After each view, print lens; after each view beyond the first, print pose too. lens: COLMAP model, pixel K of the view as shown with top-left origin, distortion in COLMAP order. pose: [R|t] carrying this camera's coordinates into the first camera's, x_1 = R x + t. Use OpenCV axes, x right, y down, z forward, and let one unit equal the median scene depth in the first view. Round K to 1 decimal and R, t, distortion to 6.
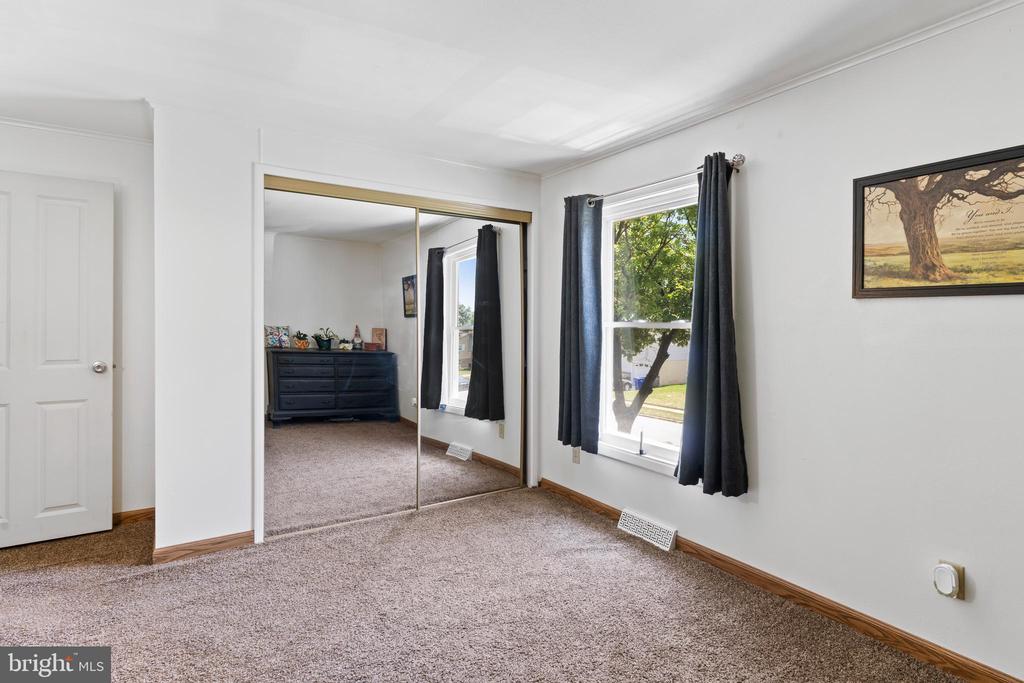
lens RADIAL K [[528.6, 0, 494.4], [0, 528.6, 325.1], [0, 0, 1]] dist [-0.006311, 0.003651]
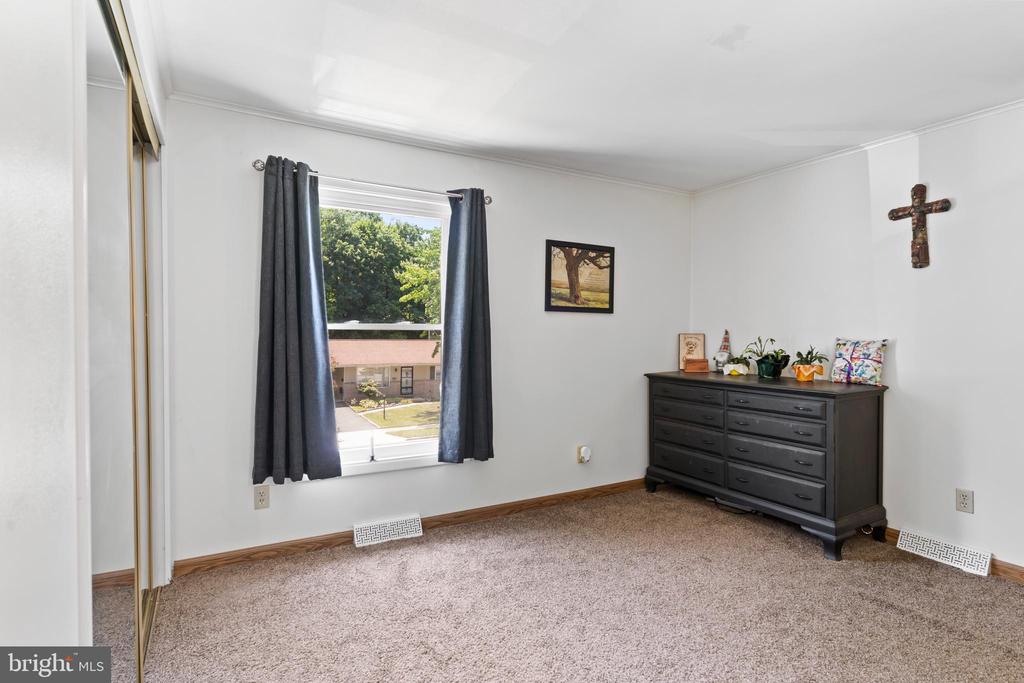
lens RADIAL K [[528.6, 0, 509.8], [0, 528.6, 340.7], [0, 0, 1]] dist [-0.006311, 0.003651]
pose [[0.040782, -0.030323, 0.998708, -1.031897], [-0.002646, 0.999533, 0.030456, -0.007897], [-0.999165, -0.003885, 0.040682, 1.084041]]
